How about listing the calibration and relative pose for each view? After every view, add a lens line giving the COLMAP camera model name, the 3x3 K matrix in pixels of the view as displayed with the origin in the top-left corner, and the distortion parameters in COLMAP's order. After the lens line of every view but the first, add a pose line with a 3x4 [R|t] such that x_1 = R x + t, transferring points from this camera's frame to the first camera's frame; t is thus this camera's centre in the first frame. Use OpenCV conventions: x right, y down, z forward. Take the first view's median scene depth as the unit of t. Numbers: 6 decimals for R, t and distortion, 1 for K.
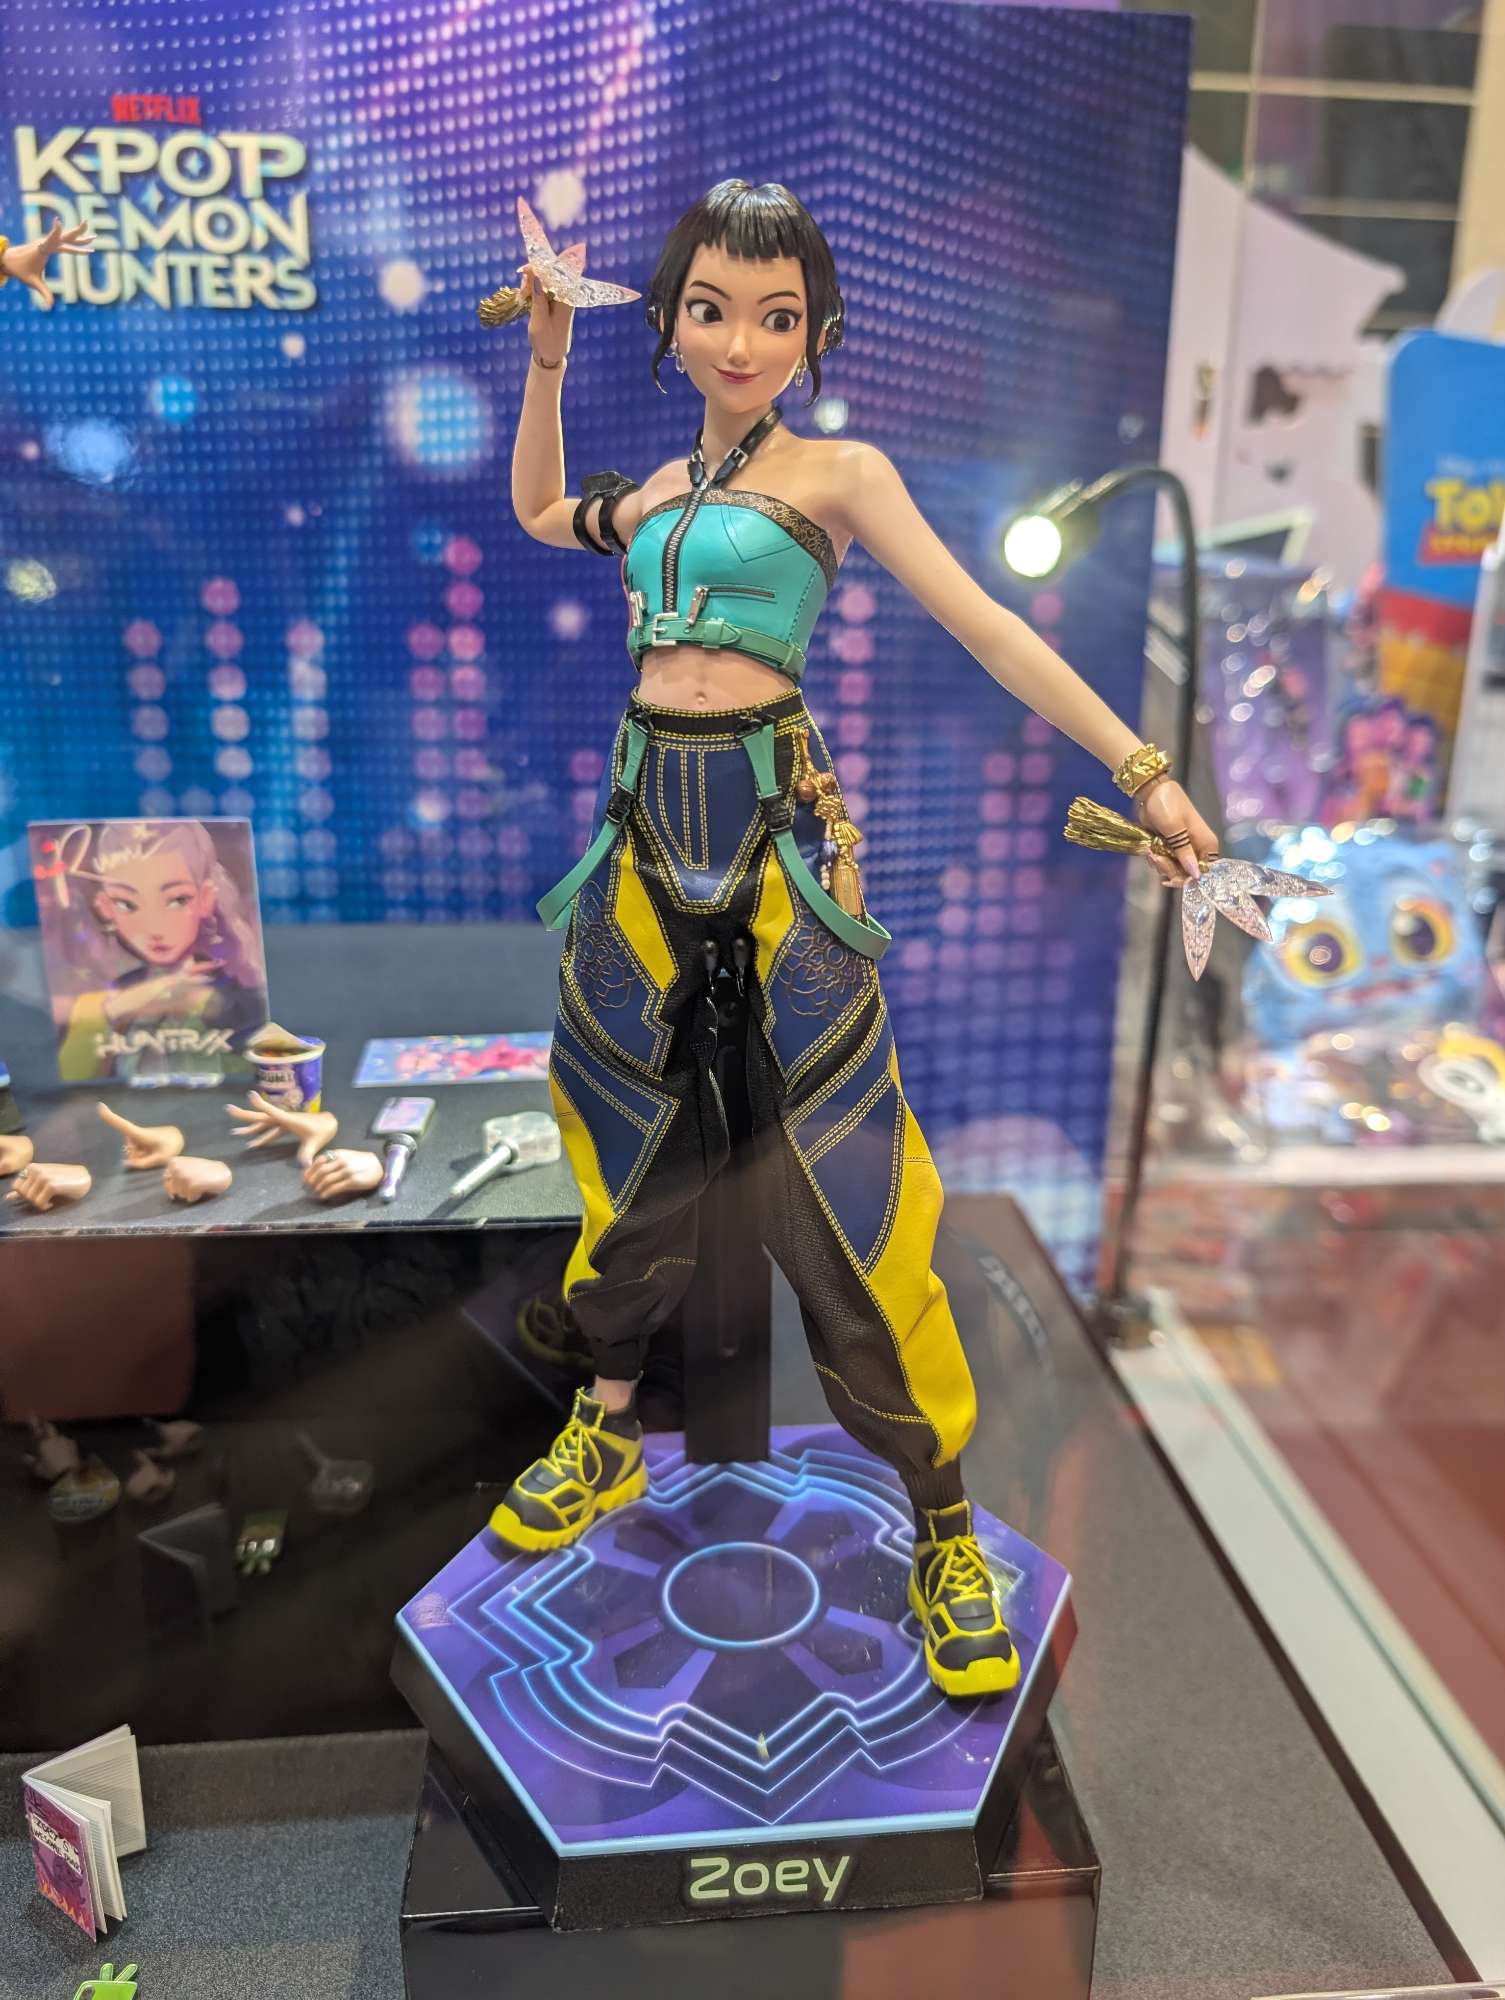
lens RADIAL K [[1512.1, 0, 733.2], [0, 1512.1, 997.2], [0, 0, 1]] dist [-0.014236, 0.001802]
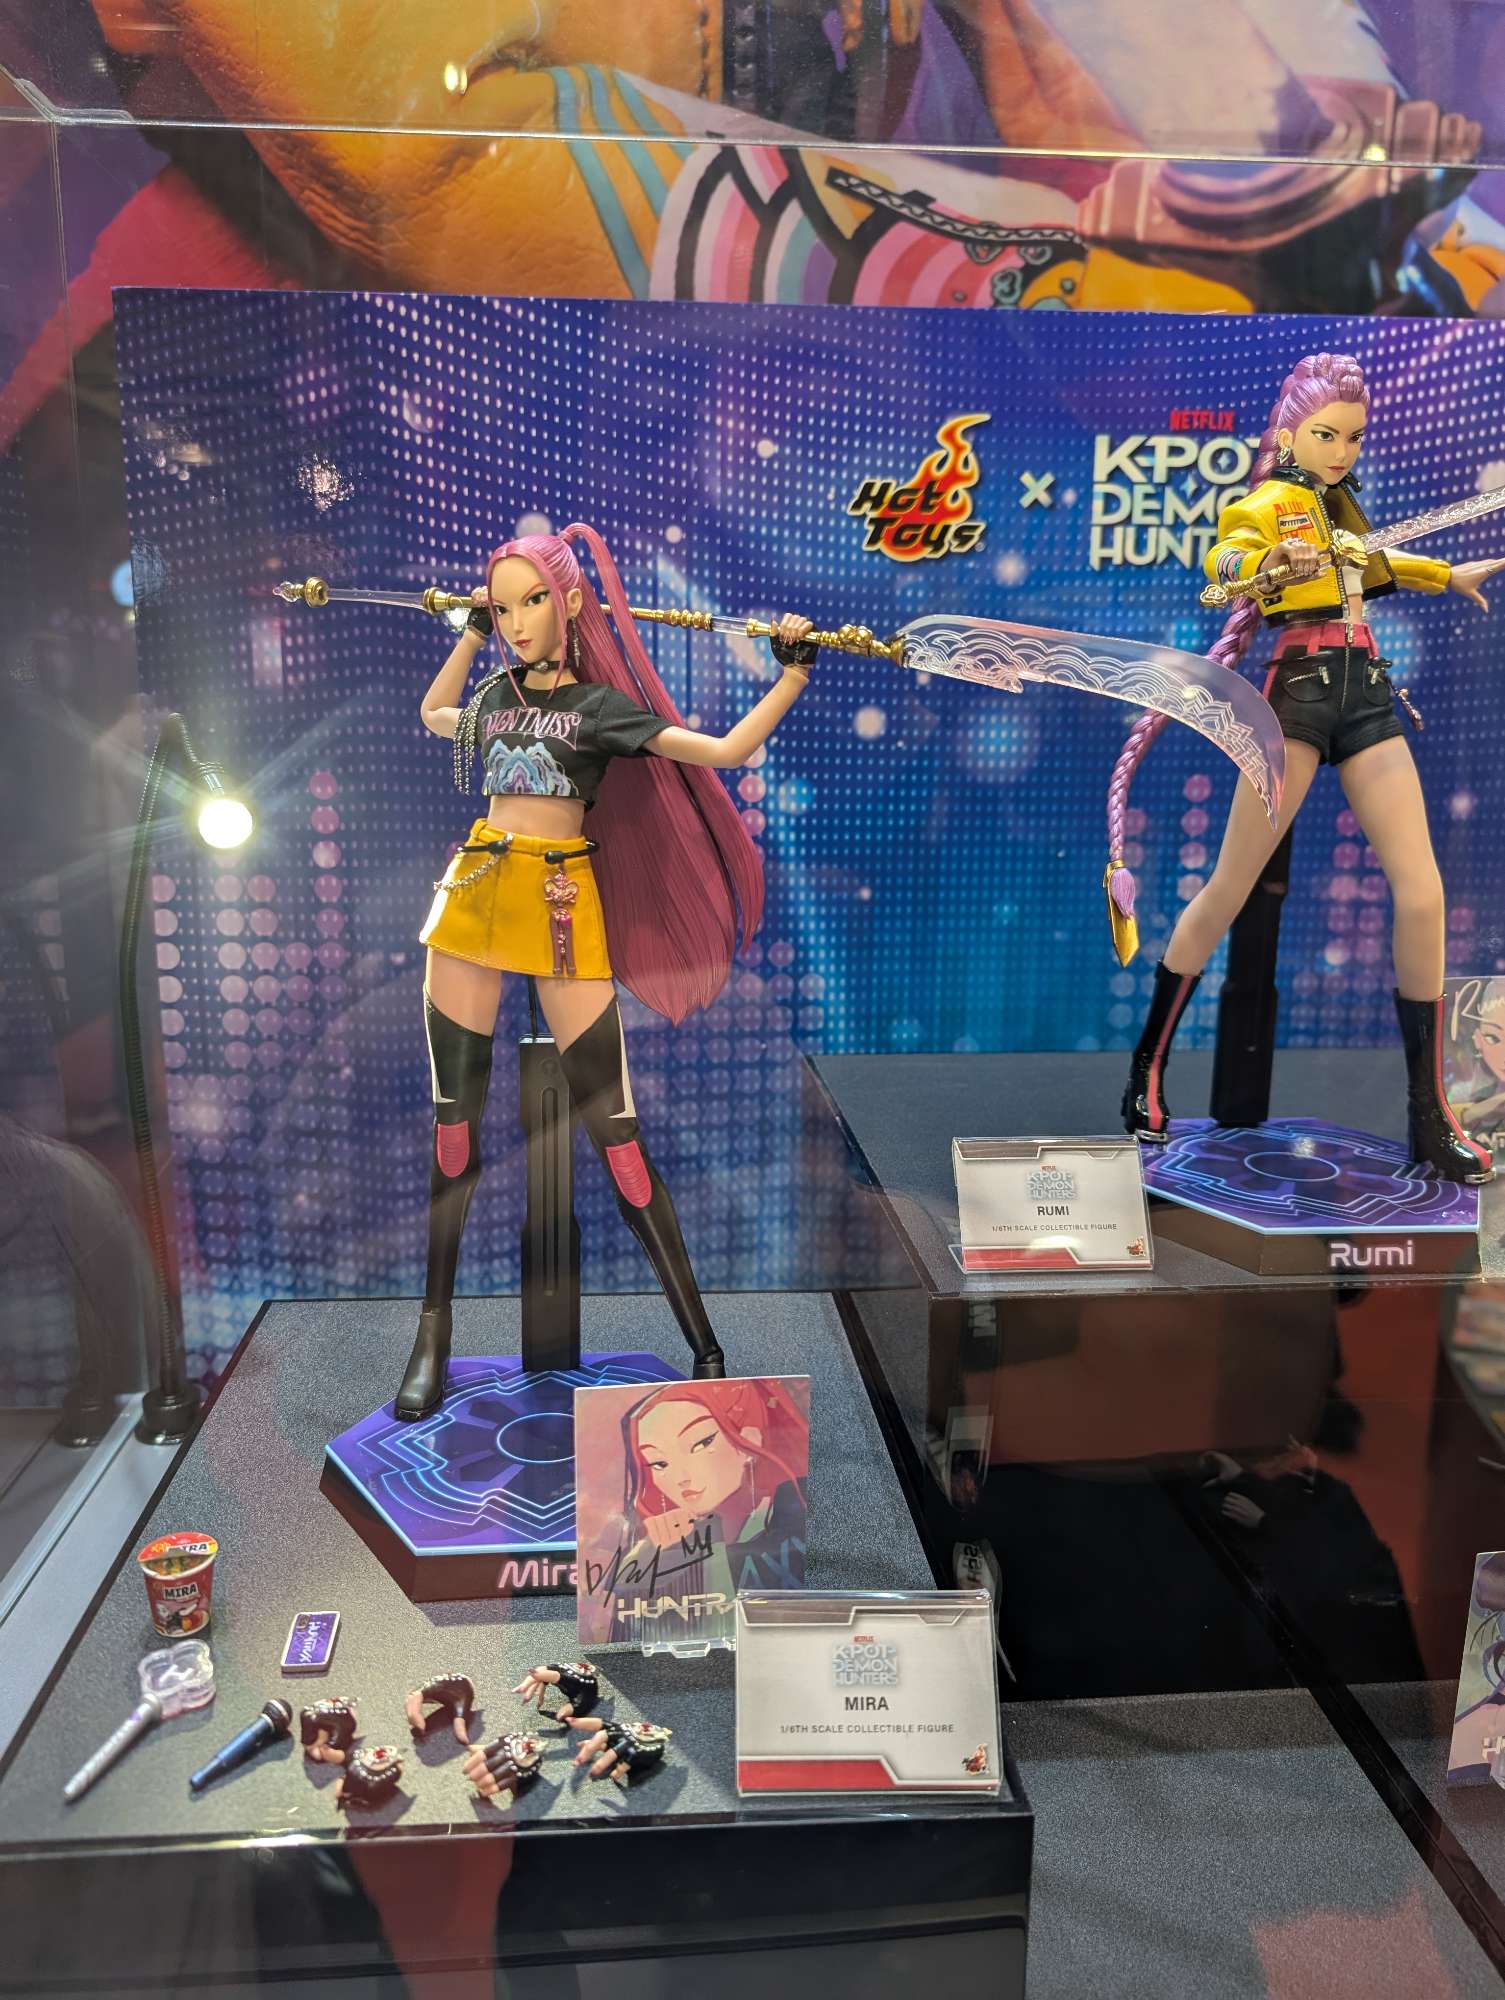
lens RADIAL K [[1459.7, 0, 775.6], [0, 1459.7, 998.4], [0, 0, 1]] dist [-0.017566, 0.014406]
pose [[0.999364, -0.000179, -0.035669, -0.695145], [-0.002569, 0.997030, -0.076974, 0.002949], [0.035577, 0.077016, 0.996395, -0.221199]]
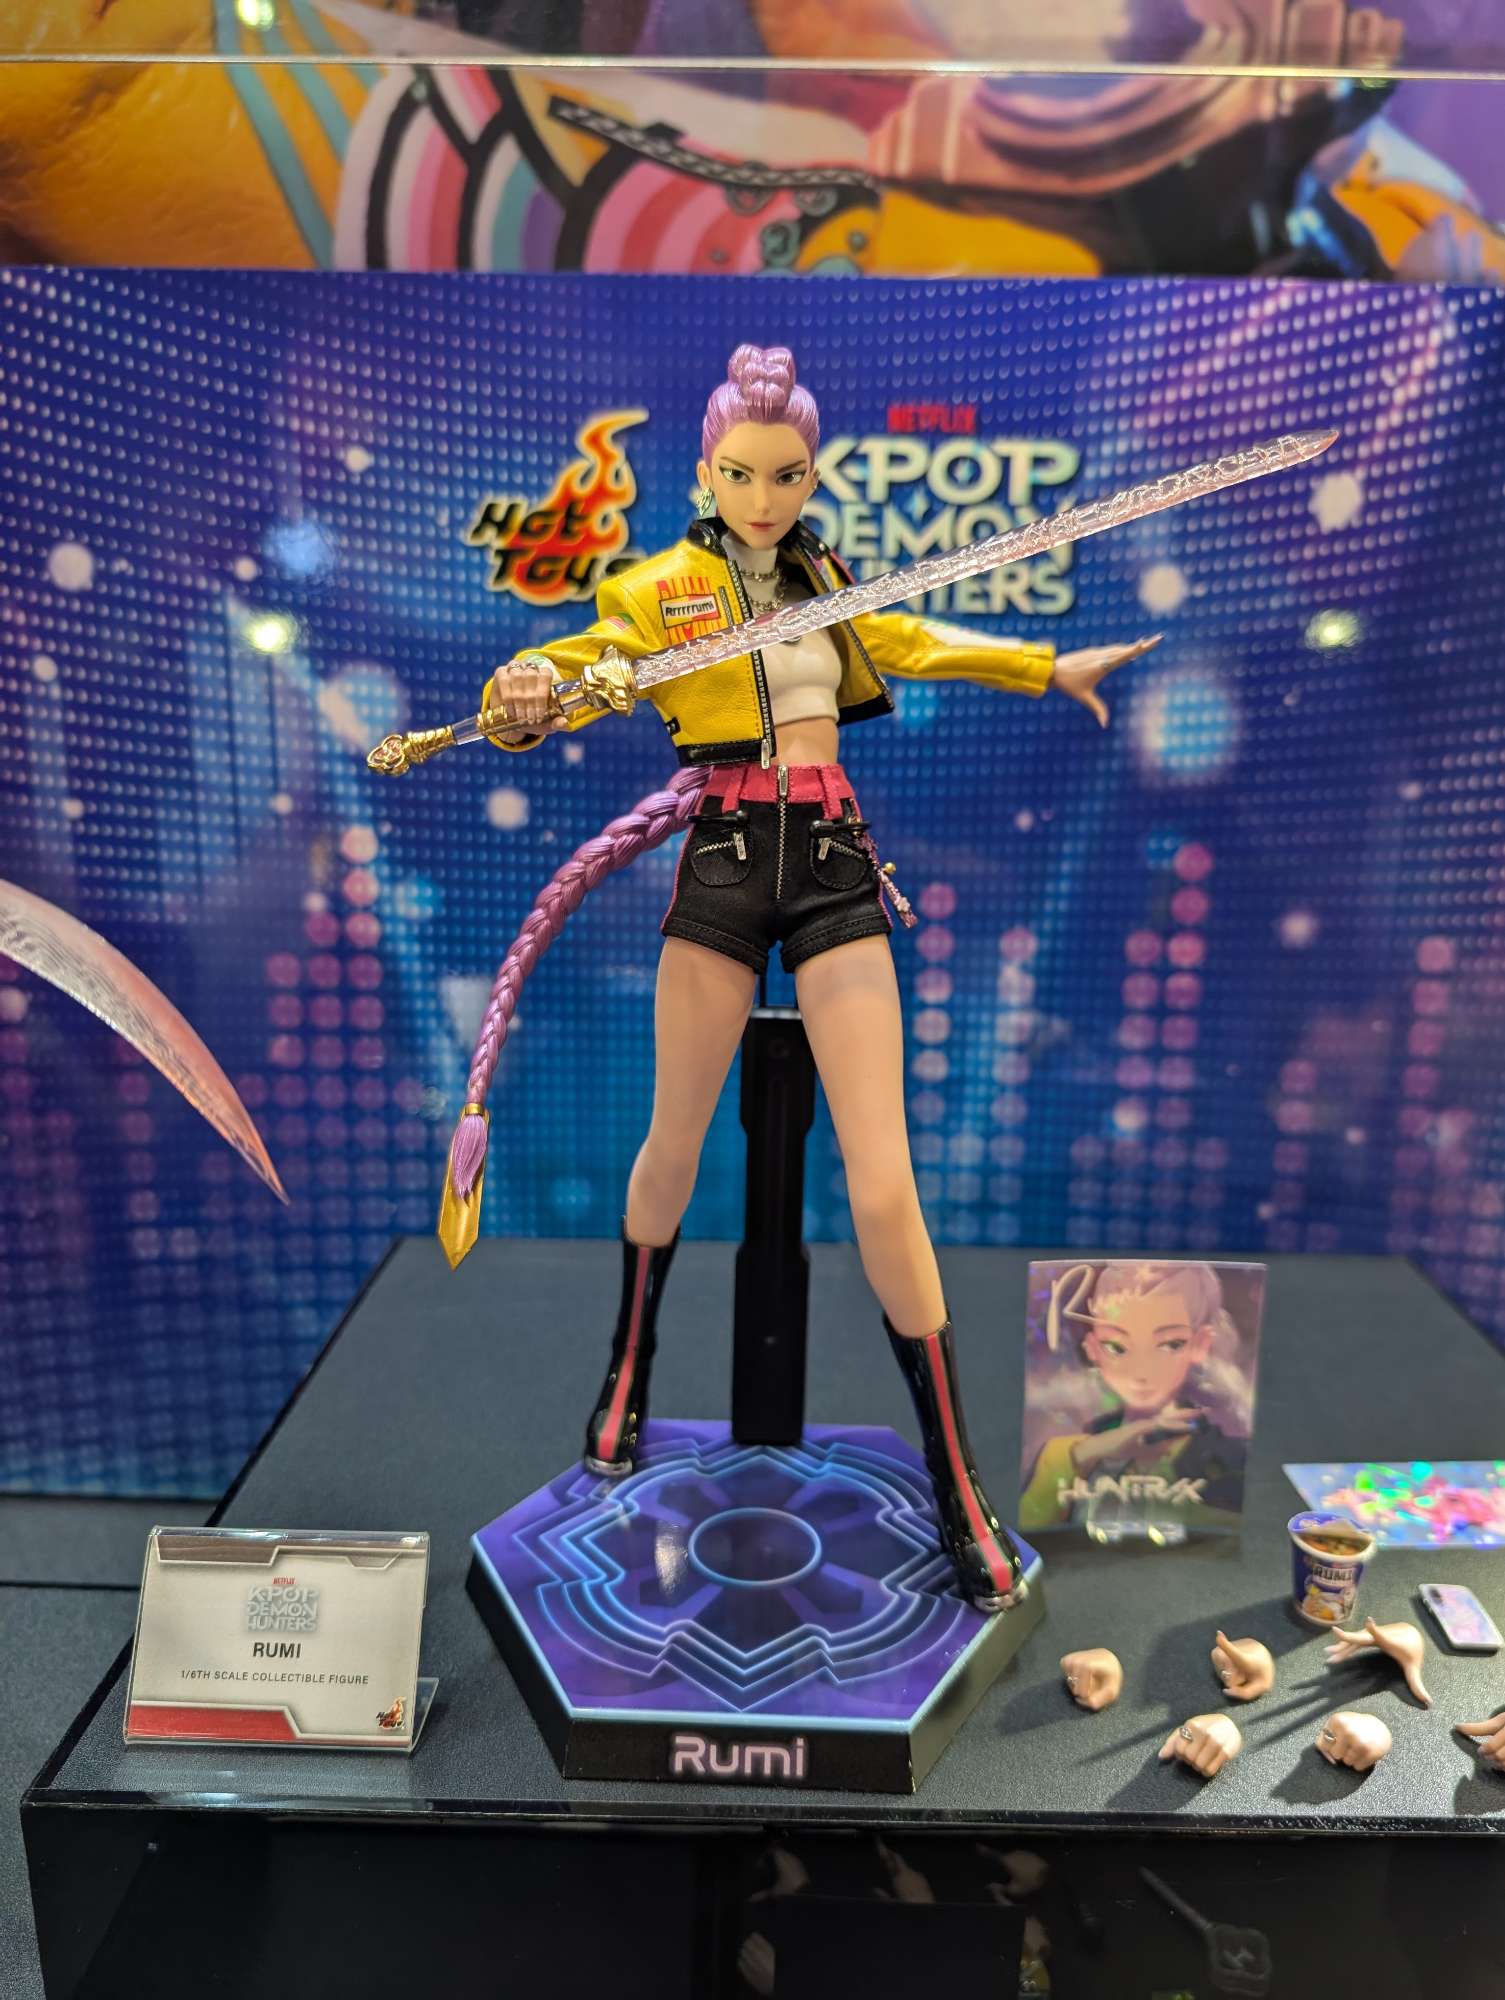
lens RADIAL K [[1527.2, 0, 763.9], [0, 1527.2, 1025.0], [0, 0, 1]] dist [-0.036561, 0.032057]
pose [[0.992559, 0.031618, -0.117588, -0.357817], [-0.038129, 0.997838, -0.053535, -0.139459], [0.115641, 0.057621, 0.991618, 0.030749]]
